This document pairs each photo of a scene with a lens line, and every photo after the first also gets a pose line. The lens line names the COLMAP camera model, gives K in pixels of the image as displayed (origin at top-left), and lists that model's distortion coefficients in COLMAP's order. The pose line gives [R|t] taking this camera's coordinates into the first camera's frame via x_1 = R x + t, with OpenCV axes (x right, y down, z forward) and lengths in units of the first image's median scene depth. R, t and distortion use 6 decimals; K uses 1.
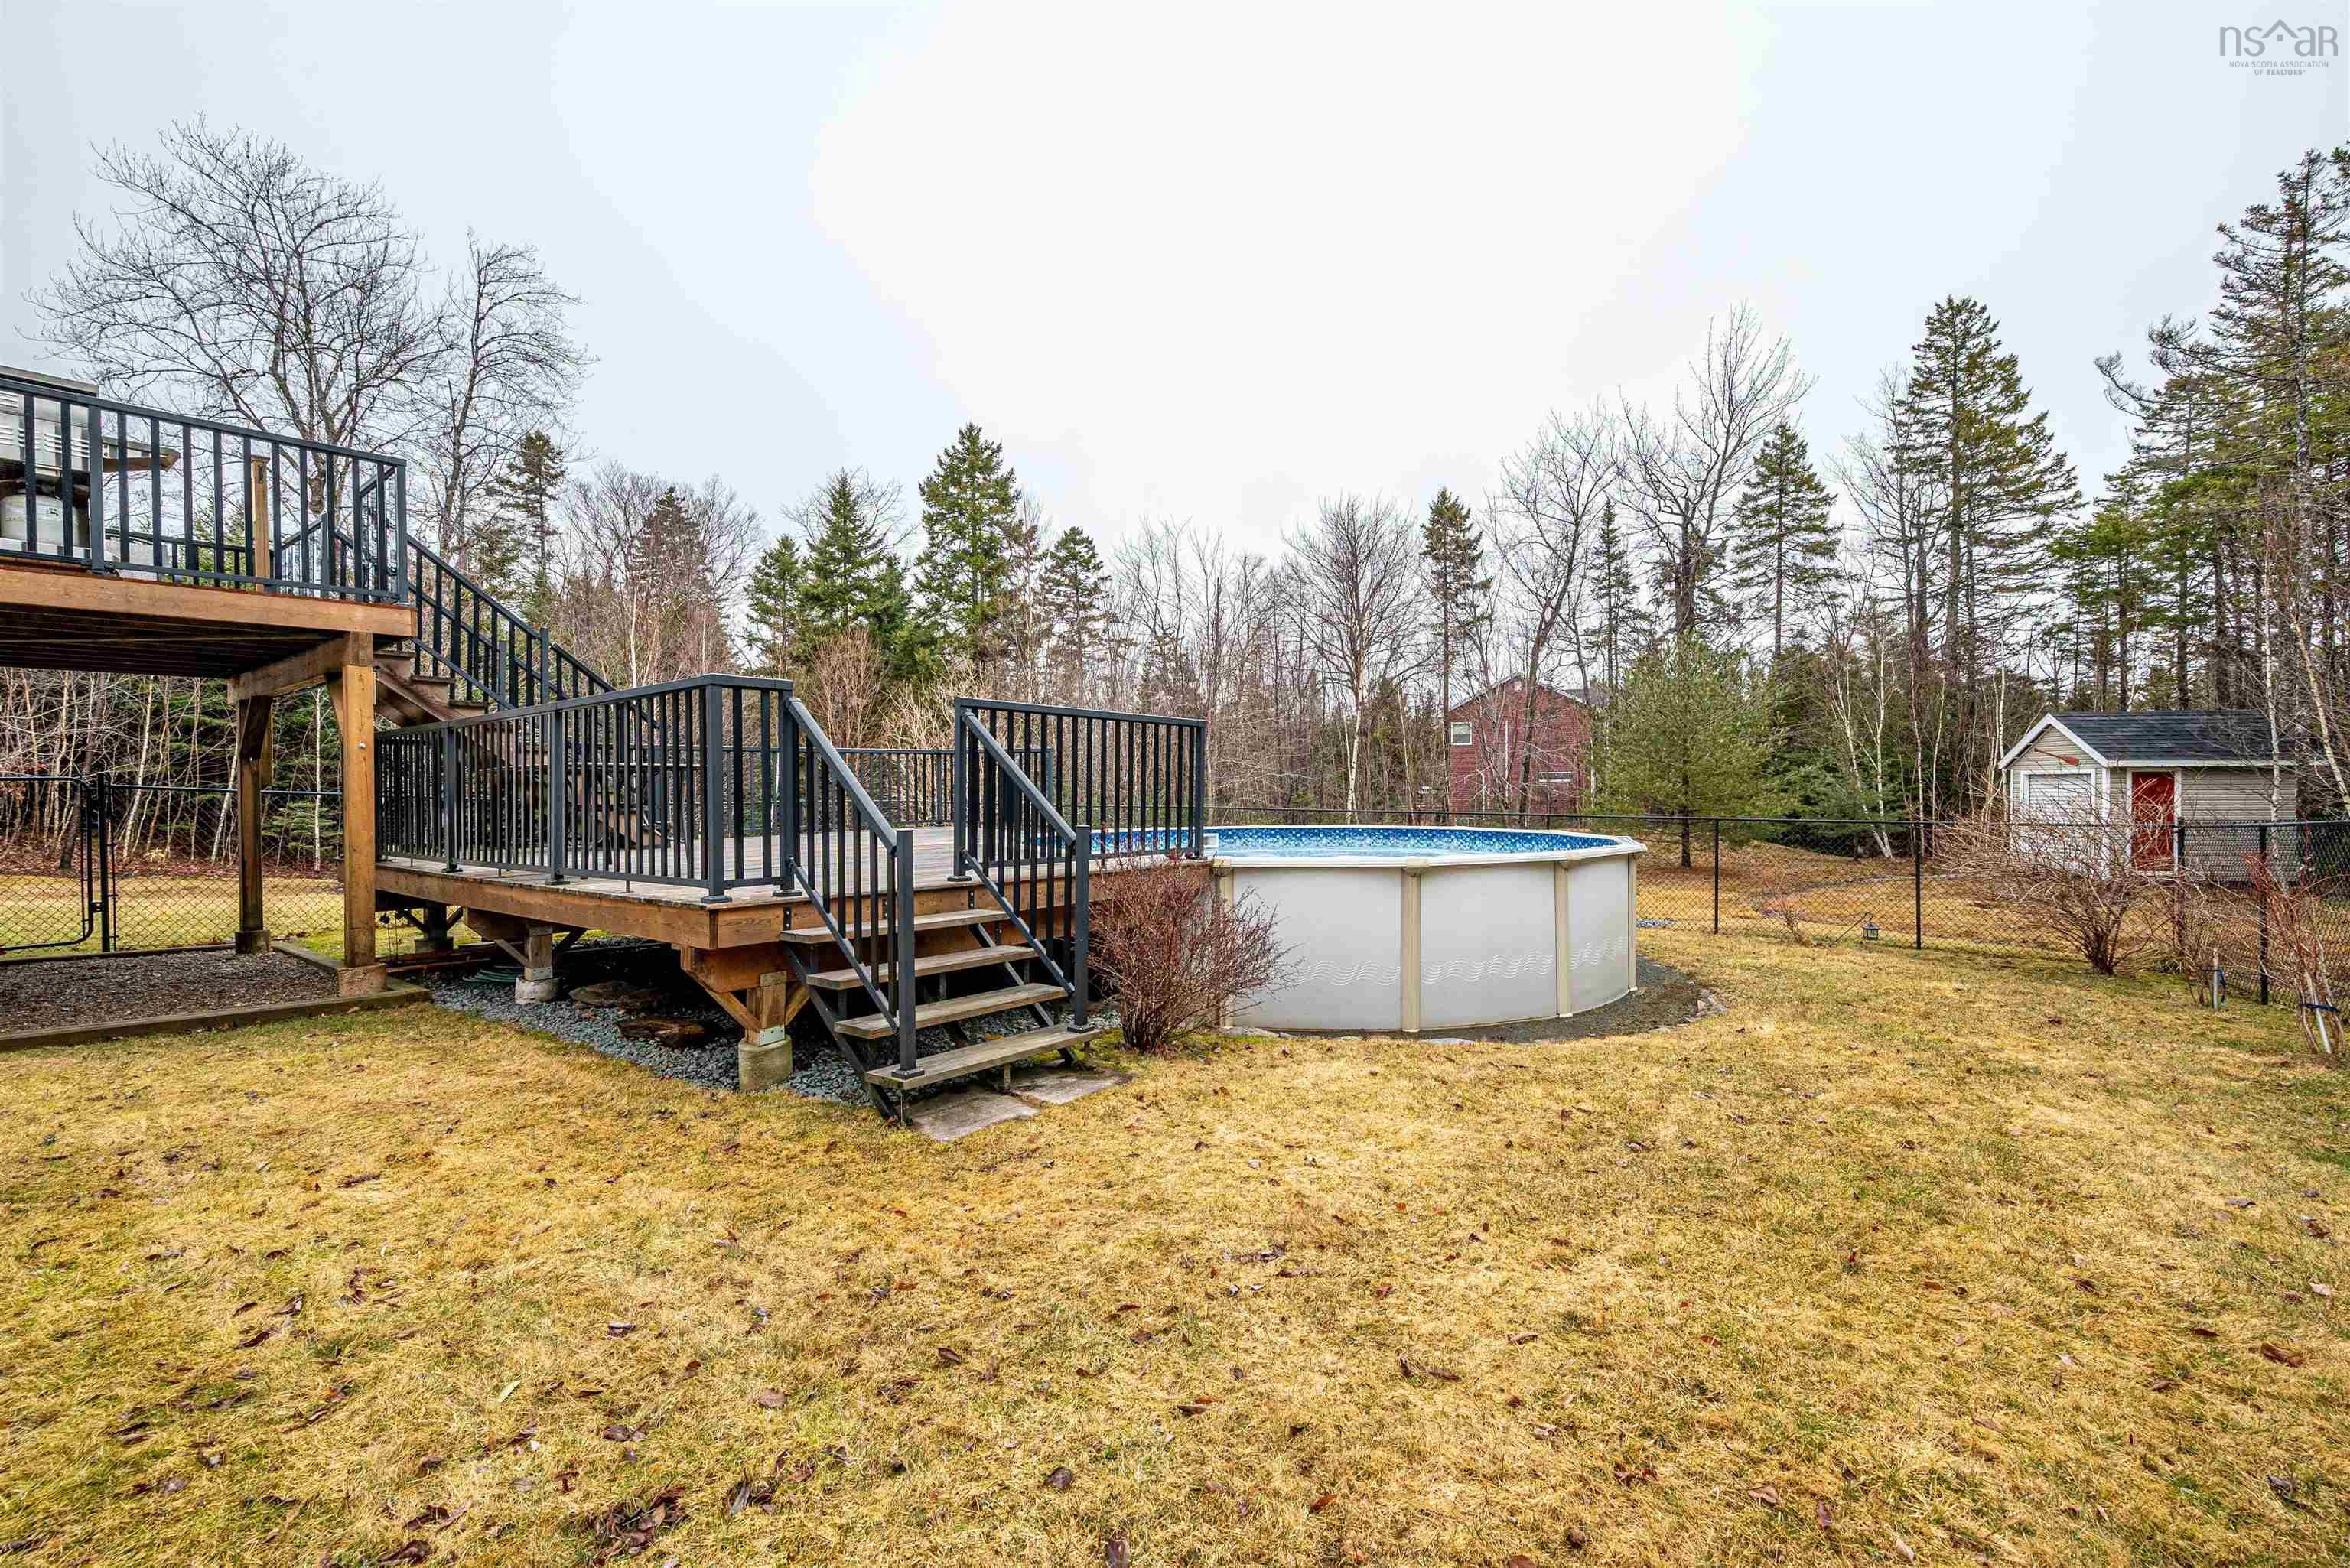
lens RADIAL K [[1008.2, 0, 1191.8], [0, 1008.2, 785.1], [0, 0, 1]] dist [0.004613, 0.000155]
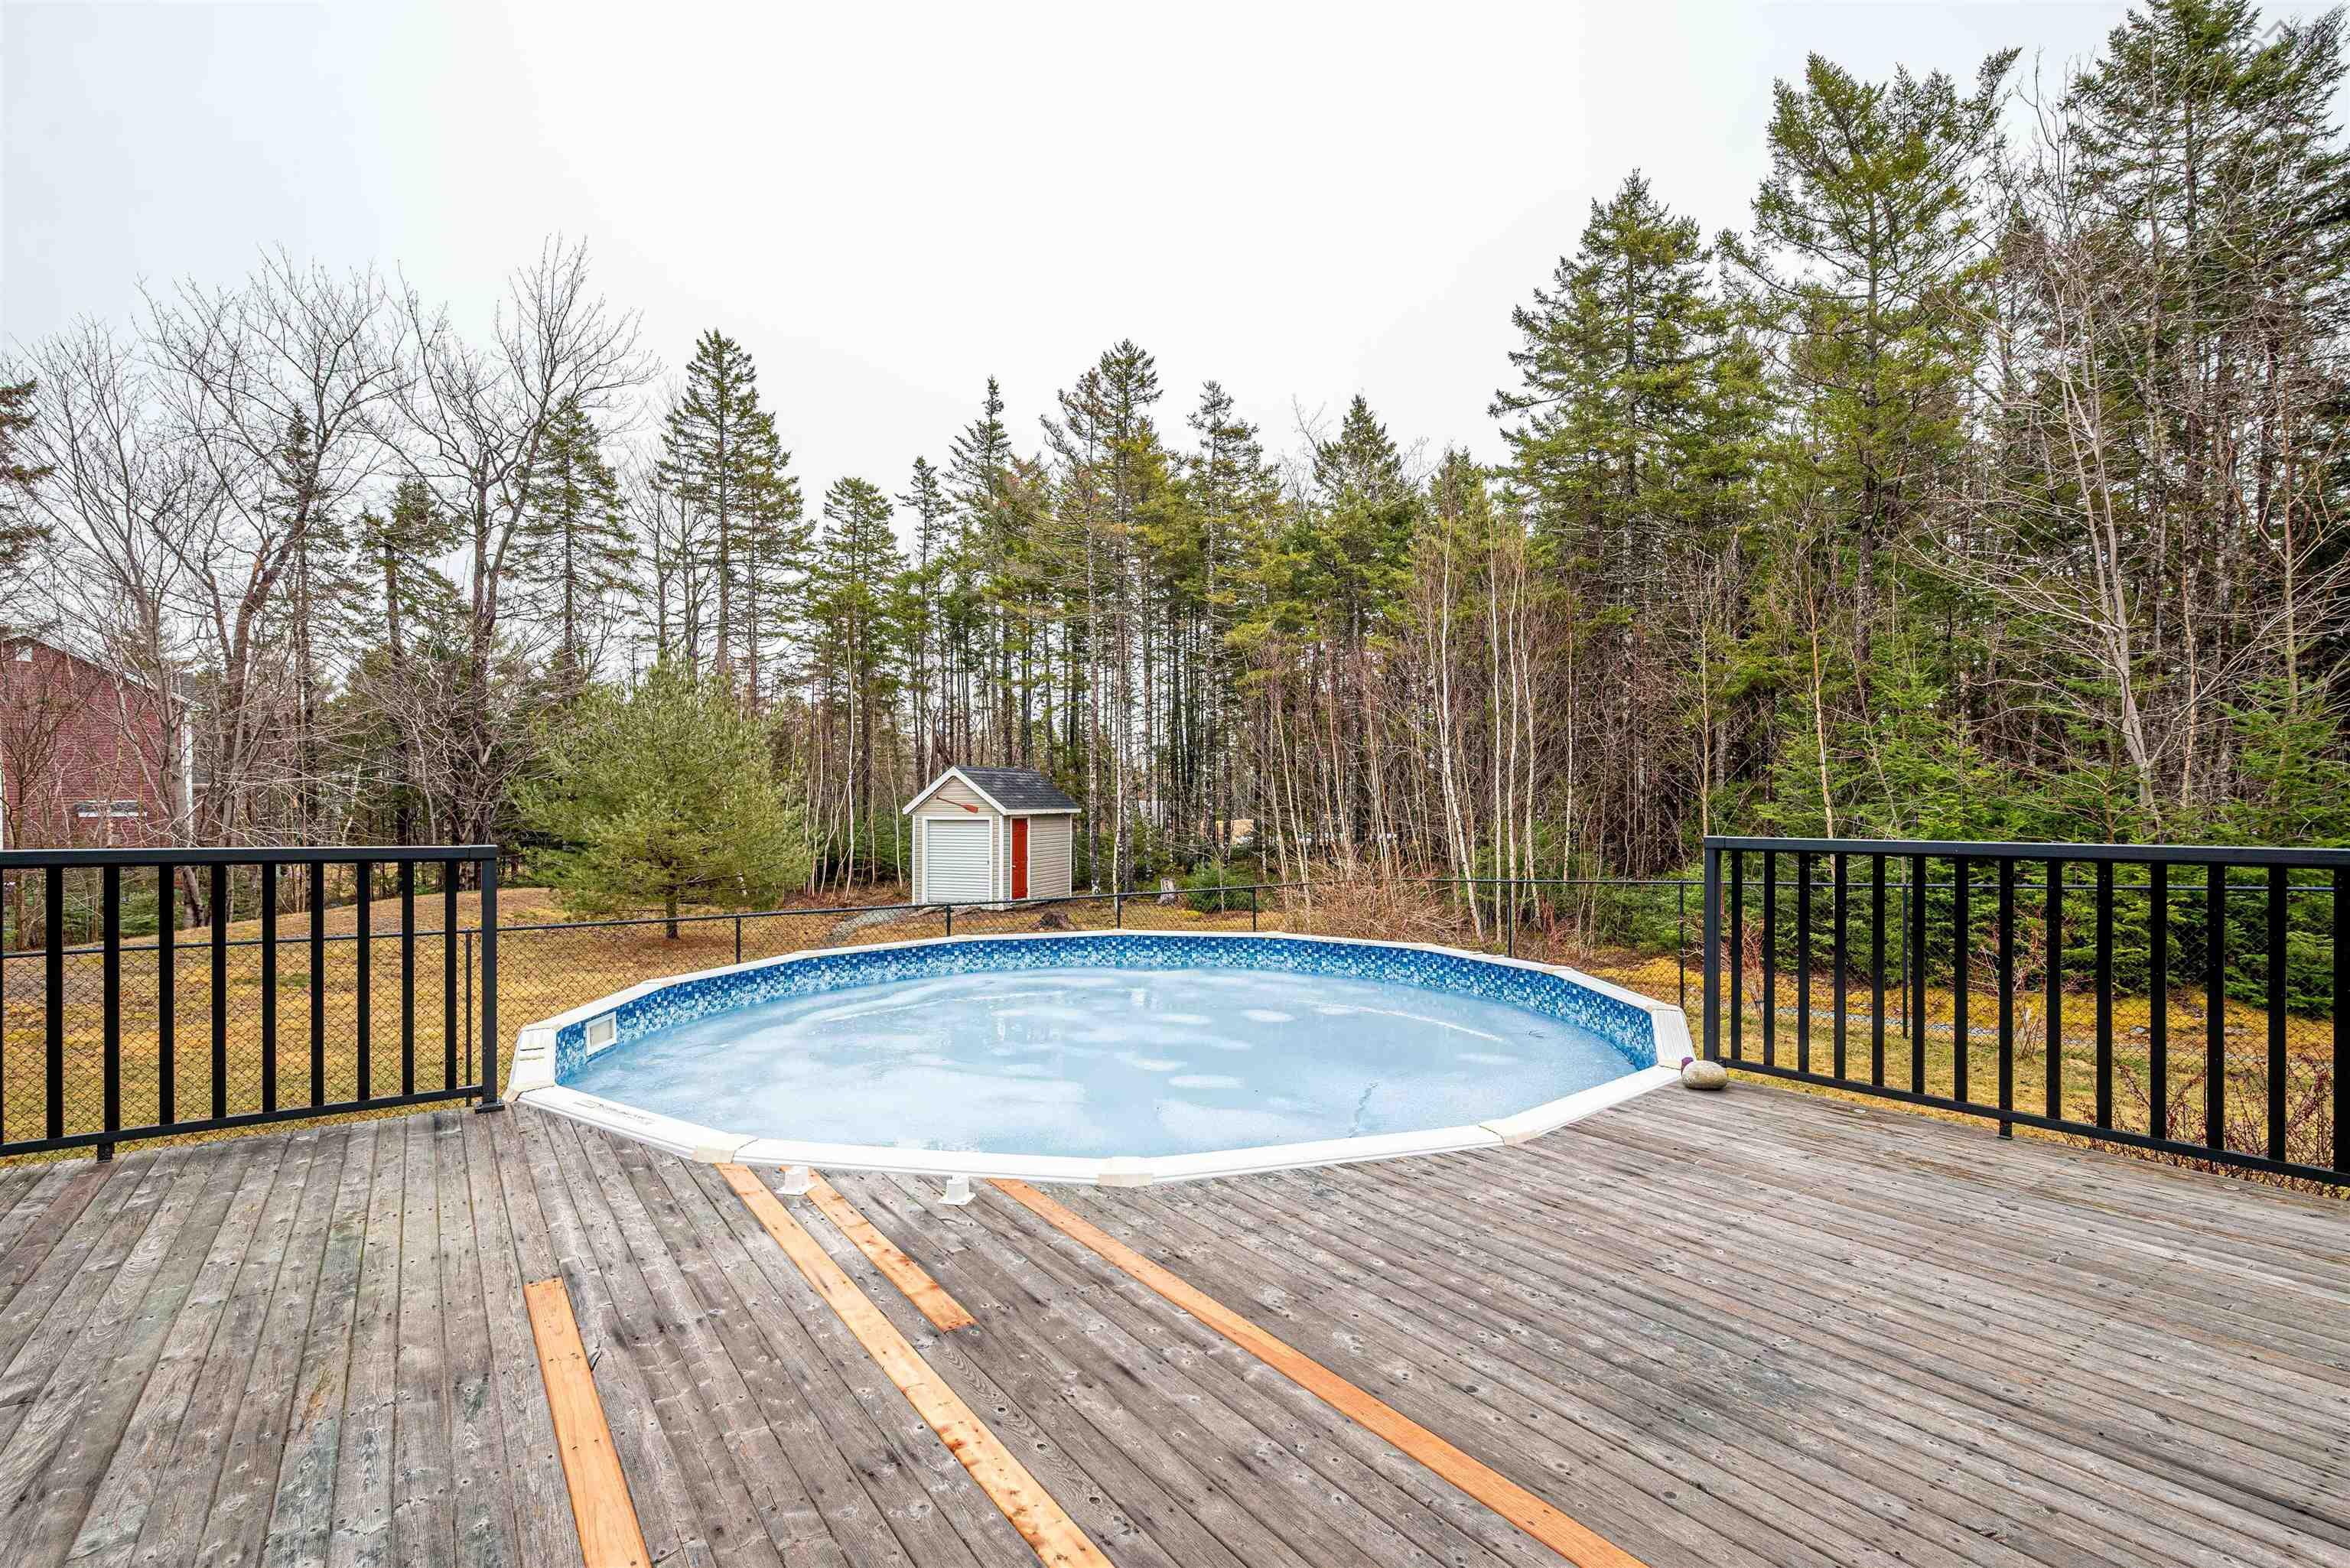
lens RADIAL K [[1047.1, 0, 1158.5], [0, 1047.1, 824.0], [0, 0, 1]] dist [0.001005, -0.000635]
pose [[0.298100, -0.019631, 0.954333, -0.122086], [-0.007700, 0.999707, 0.022969, -0.022240], [-0.954503, -0.014195, 0.297862, 0.277434]]
